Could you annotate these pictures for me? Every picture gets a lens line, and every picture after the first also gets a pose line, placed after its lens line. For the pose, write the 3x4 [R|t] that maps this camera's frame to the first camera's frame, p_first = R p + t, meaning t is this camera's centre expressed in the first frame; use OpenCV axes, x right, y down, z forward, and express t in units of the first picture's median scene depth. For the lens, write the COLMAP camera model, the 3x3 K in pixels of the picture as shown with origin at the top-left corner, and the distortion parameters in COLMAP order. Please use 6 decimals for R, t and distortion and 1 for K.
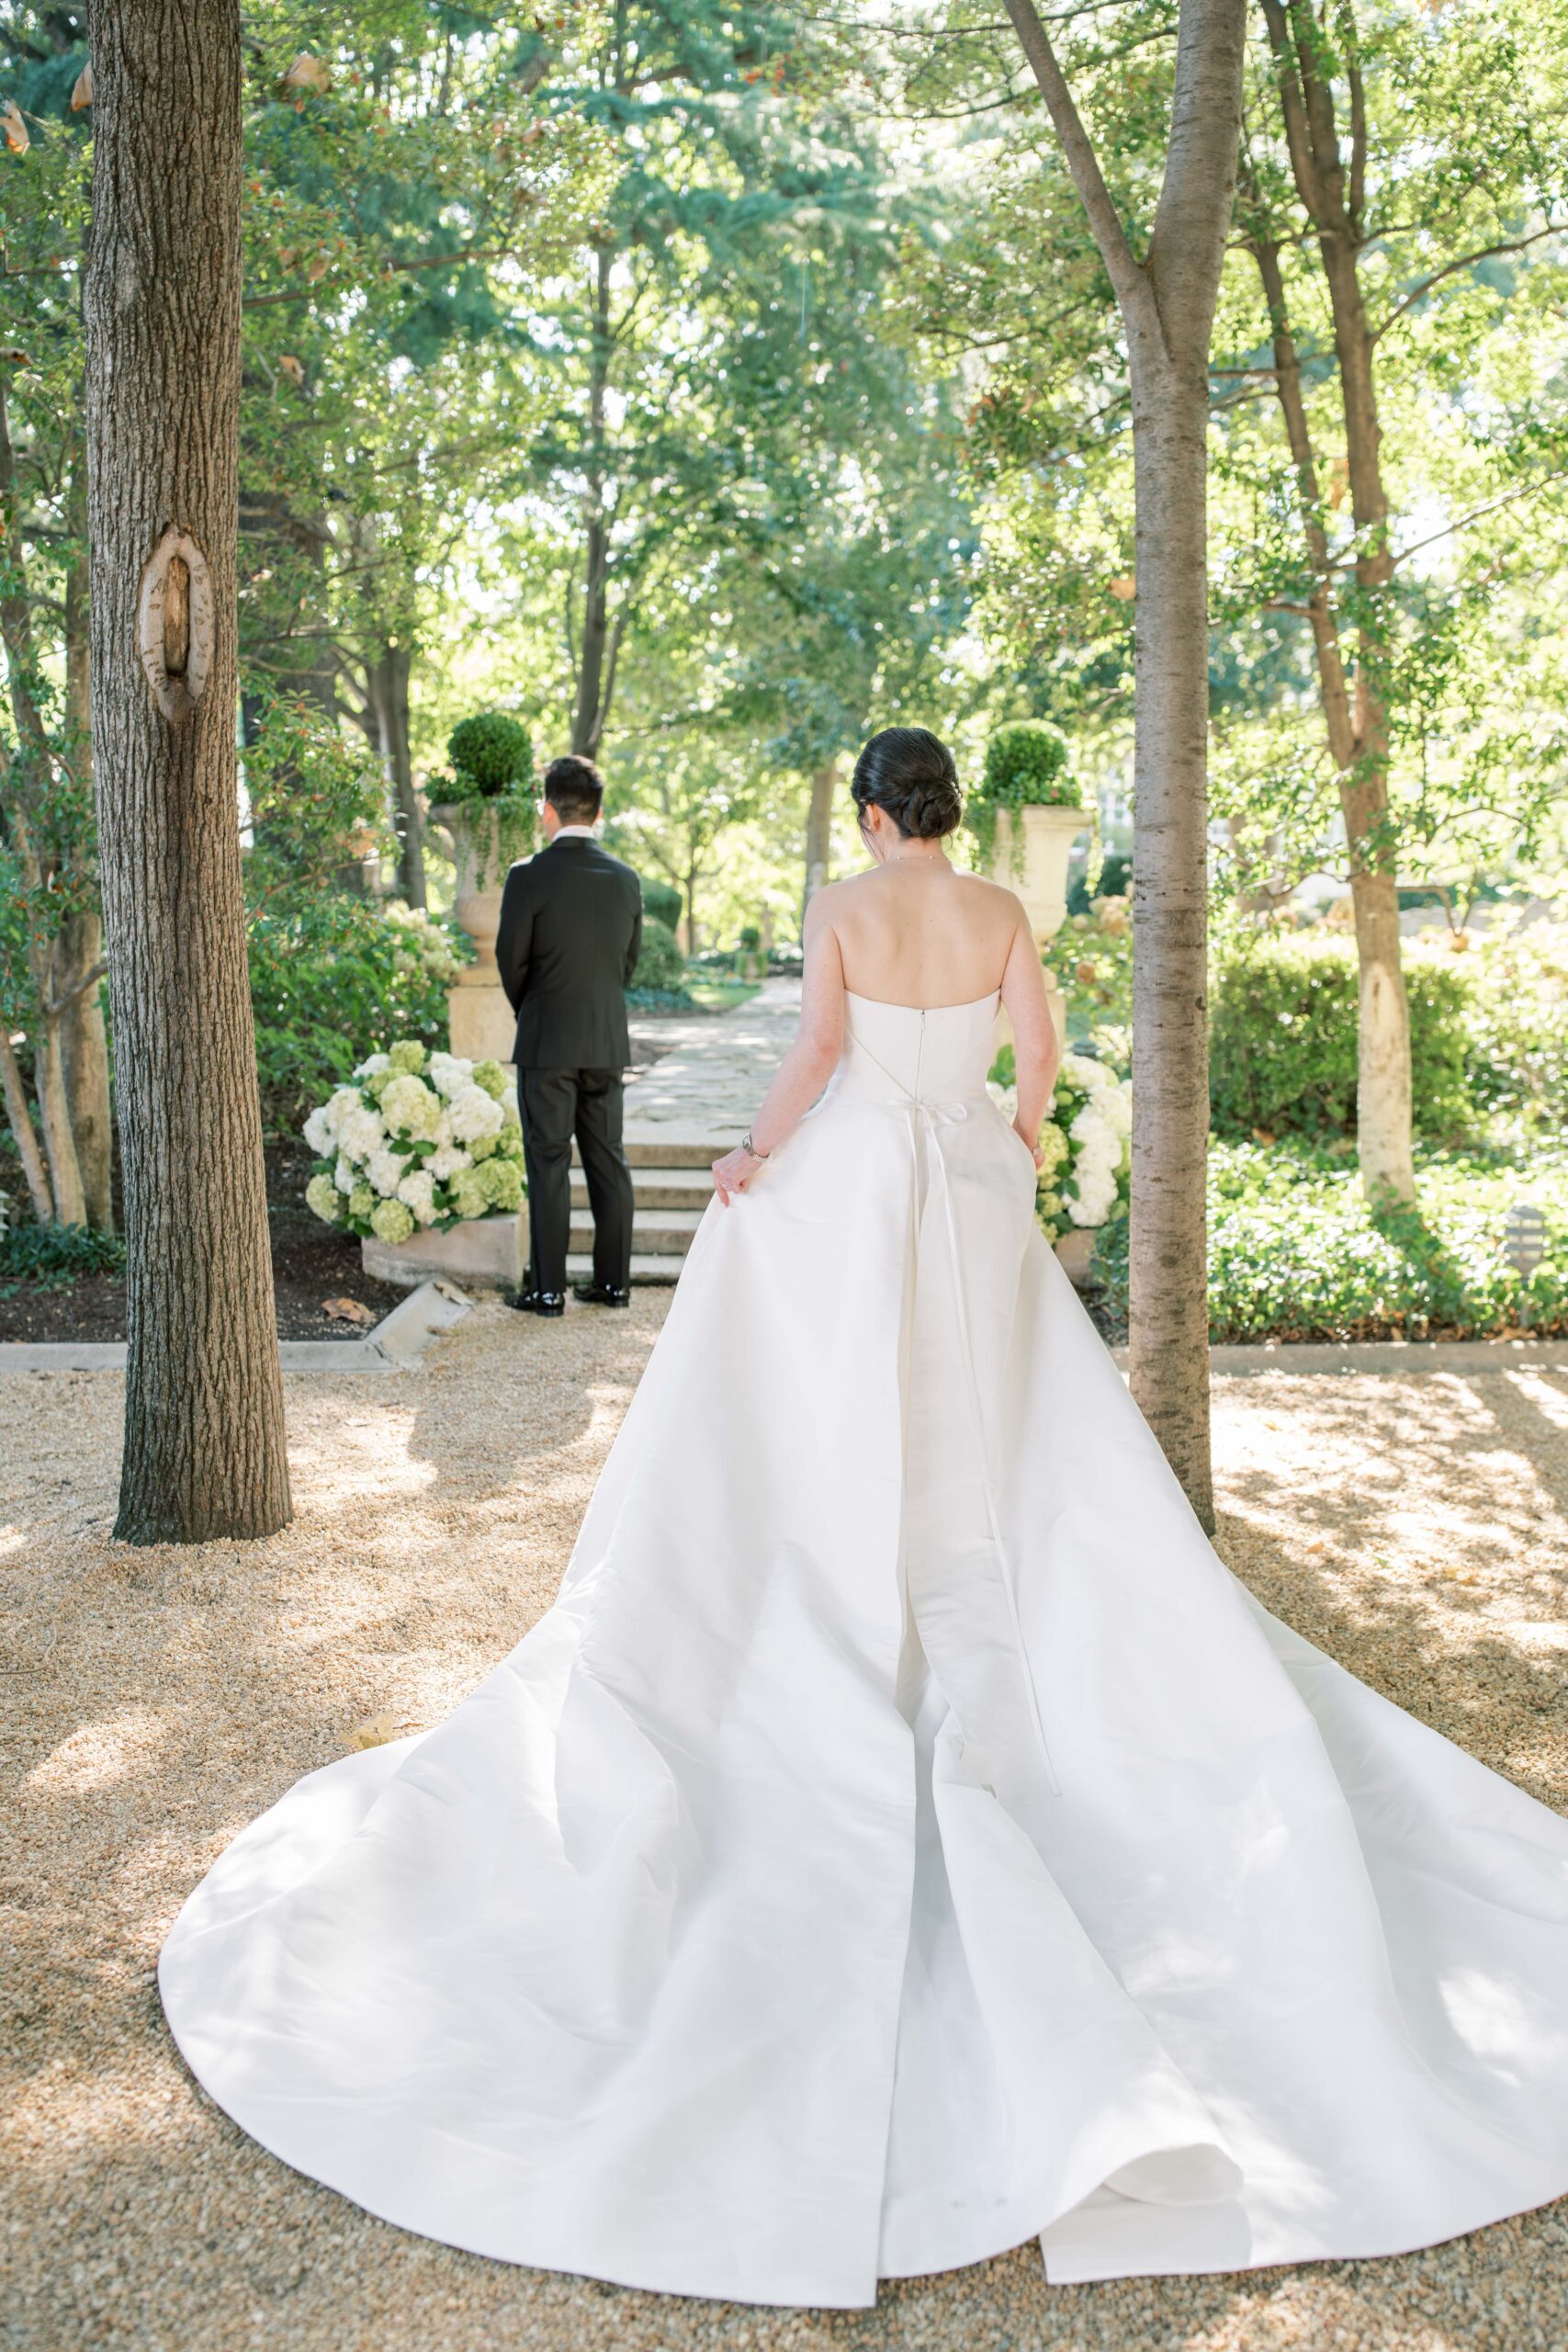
lens RADIAL K [[2410.9, 0, 781.7], [0, 2410.9, 1193.6], [0, 0, 1]] dist [0.035554, 0.000000]
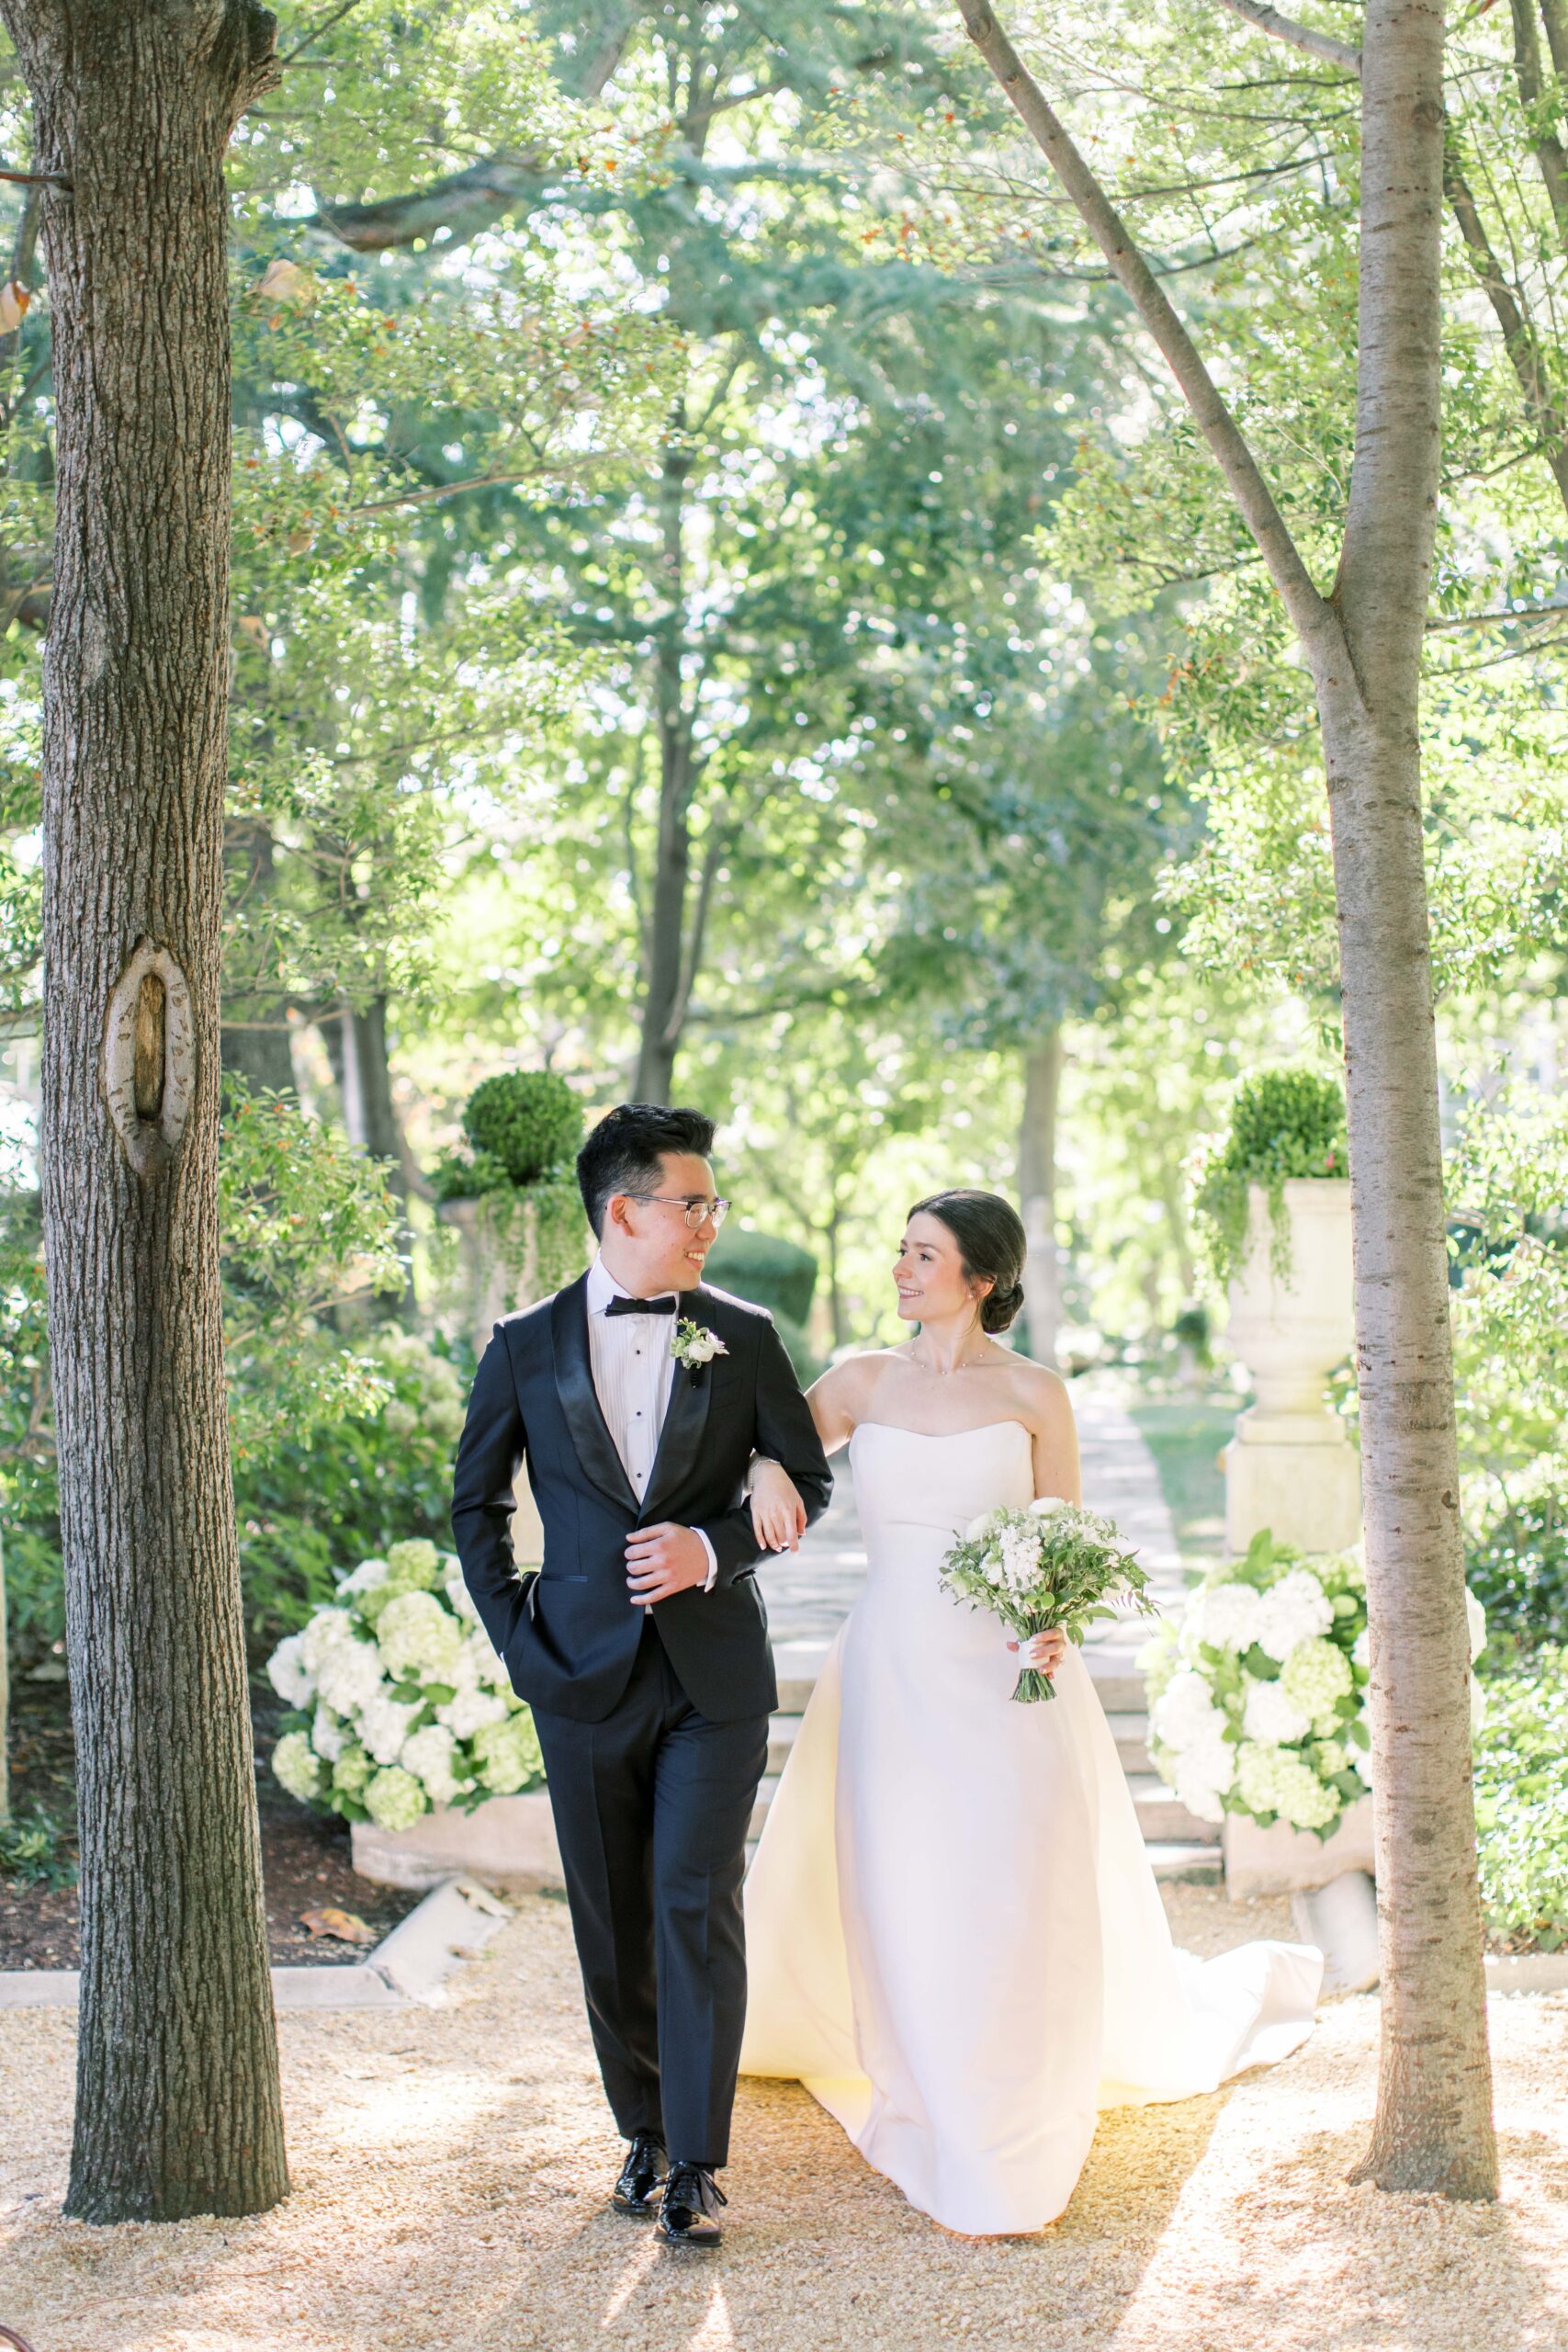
lens RADIAL K [[4297.0, 0, 788.2], [0, 4297.0, 1159.0], [0, 0, 1]] dist [-0.095482, 0.000000]
pose [[0.998372, -0.024499, -0.051516, 0.024603], [0.017438, 0.990924, -0.133286, -0.005169], [0.054314, 0.132171, 0.989738, -0.278705]]
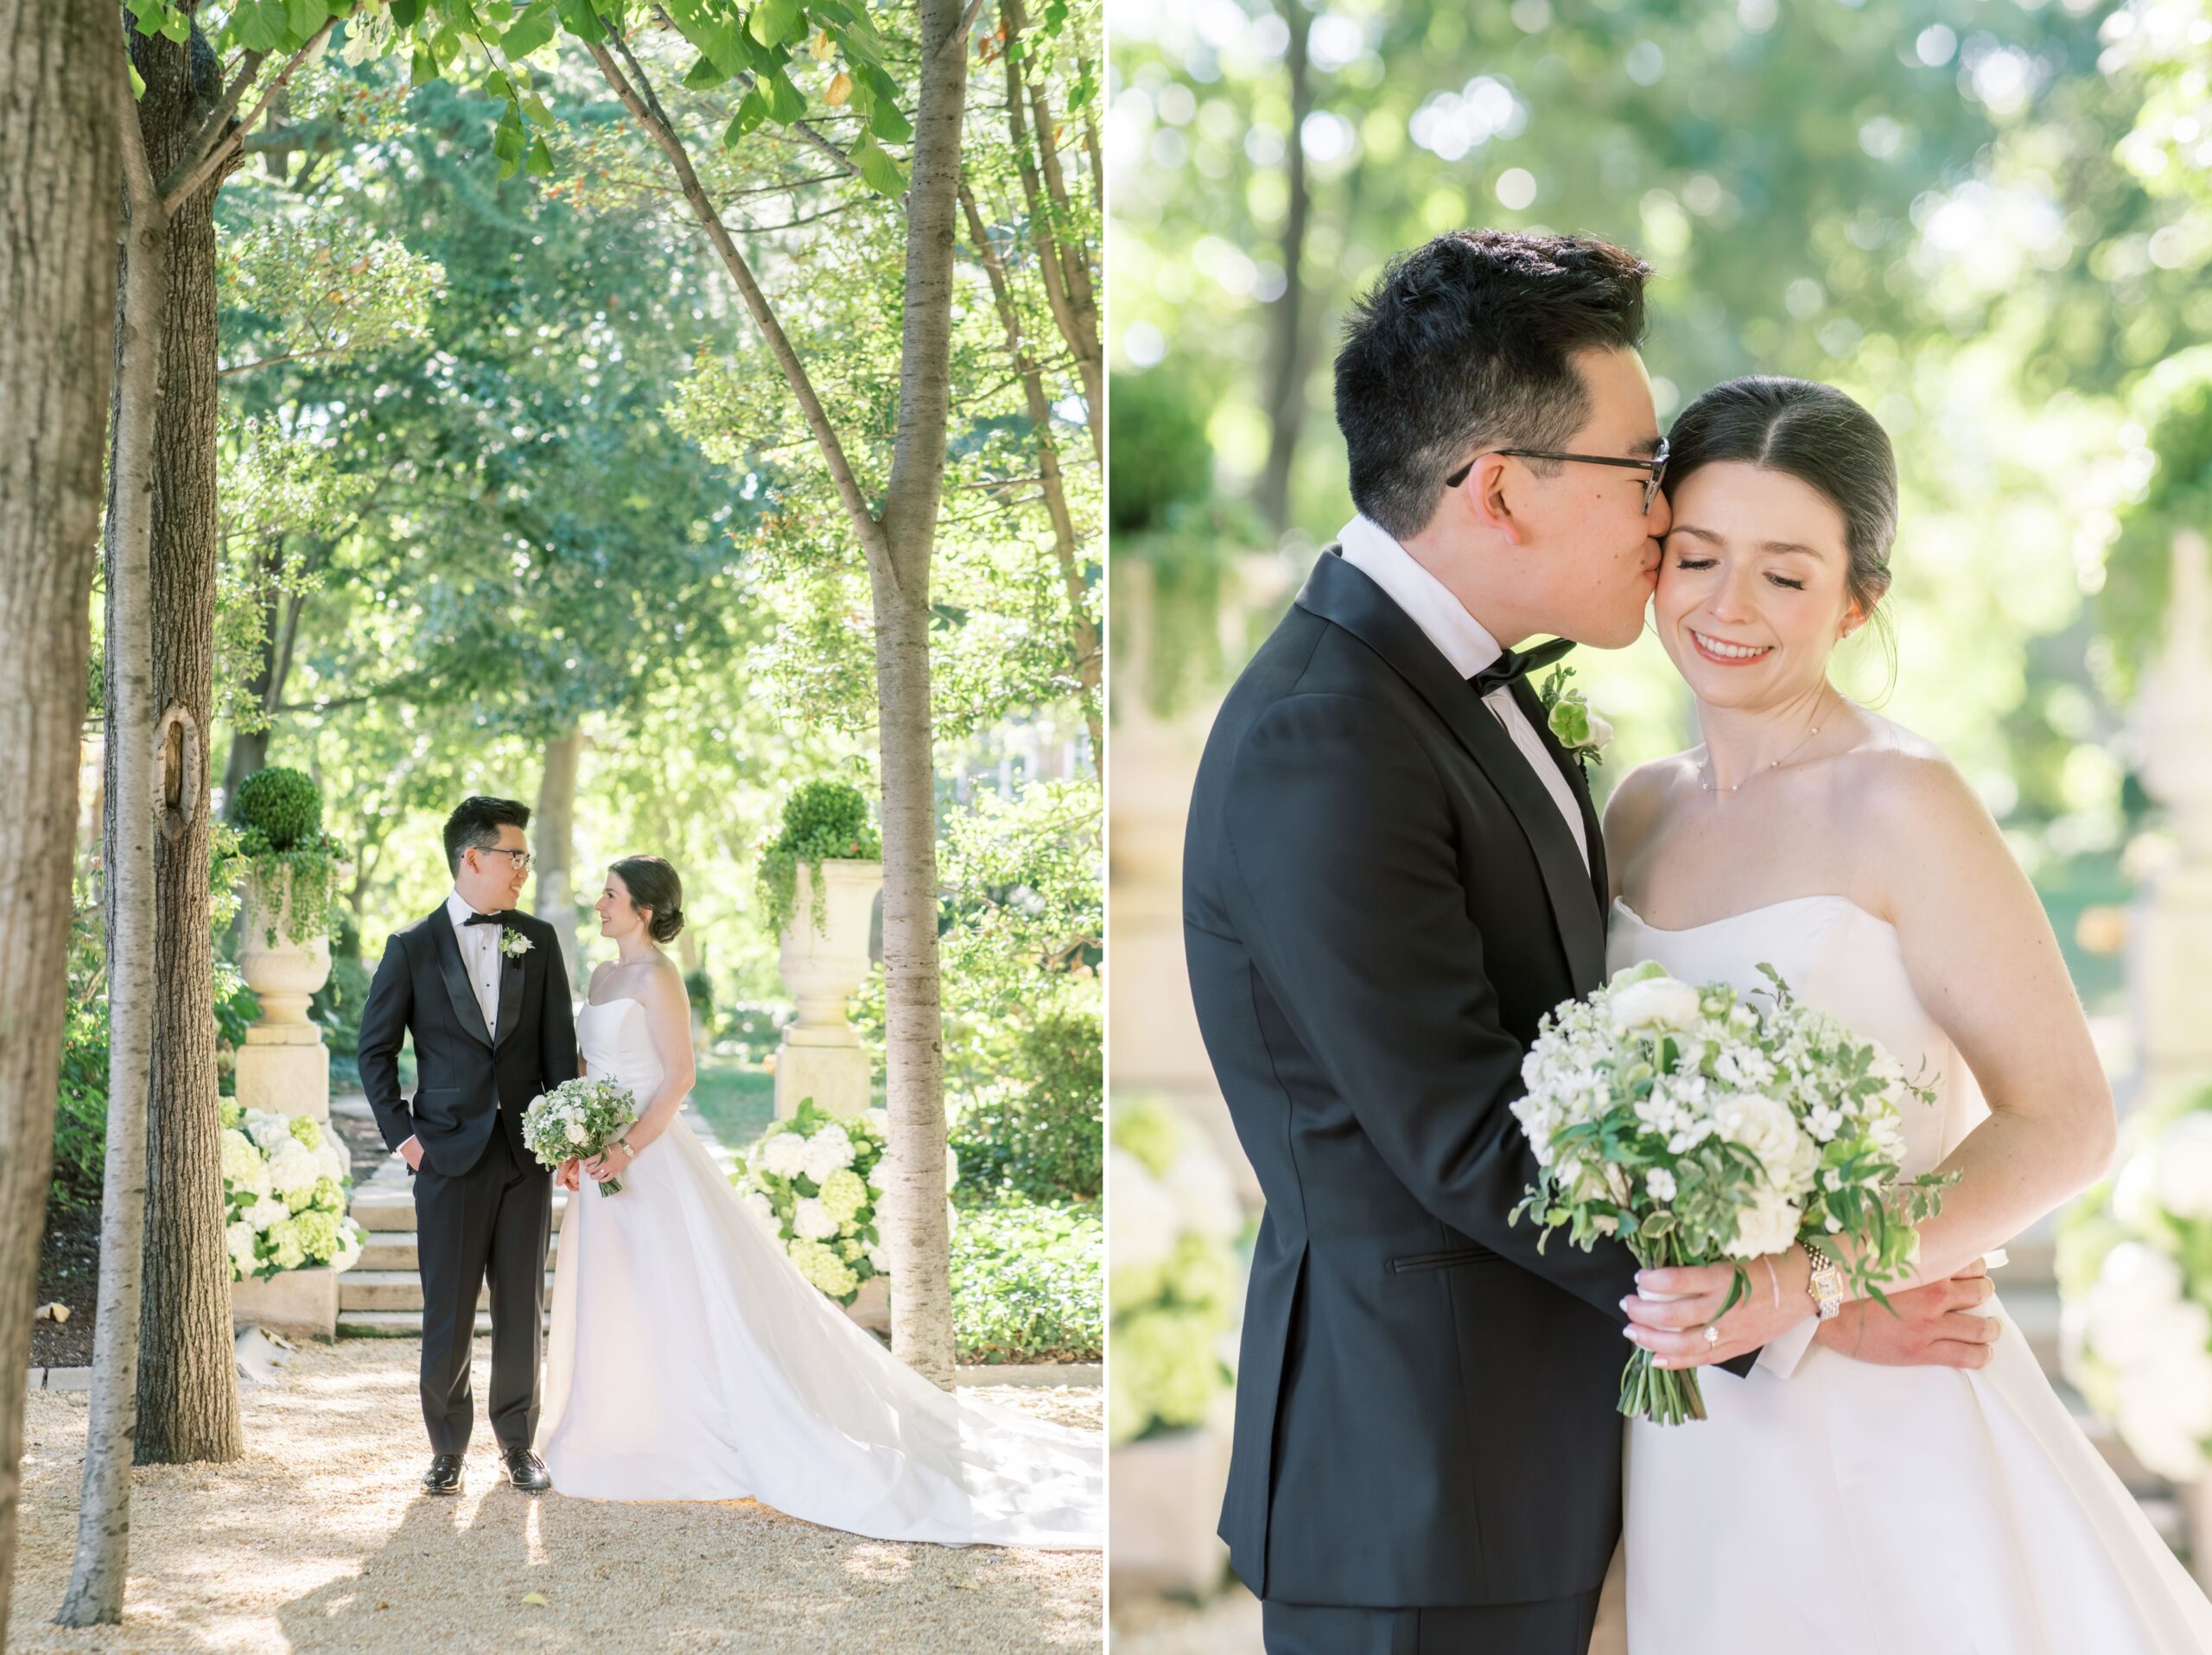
lens RADIAL K [[5286.8, 0, 1081.9], [0, 5286.8, 823.0], [0, 0, 1]] dist [-0.339512, 0.000000]
pose [[0.991468, -0.002115, 0.130330, -0.090551], [0.019430, 0.991095, -0.131728, 0.131255], [-0.128891, 0.133136, 0.982681, -1.347728]]
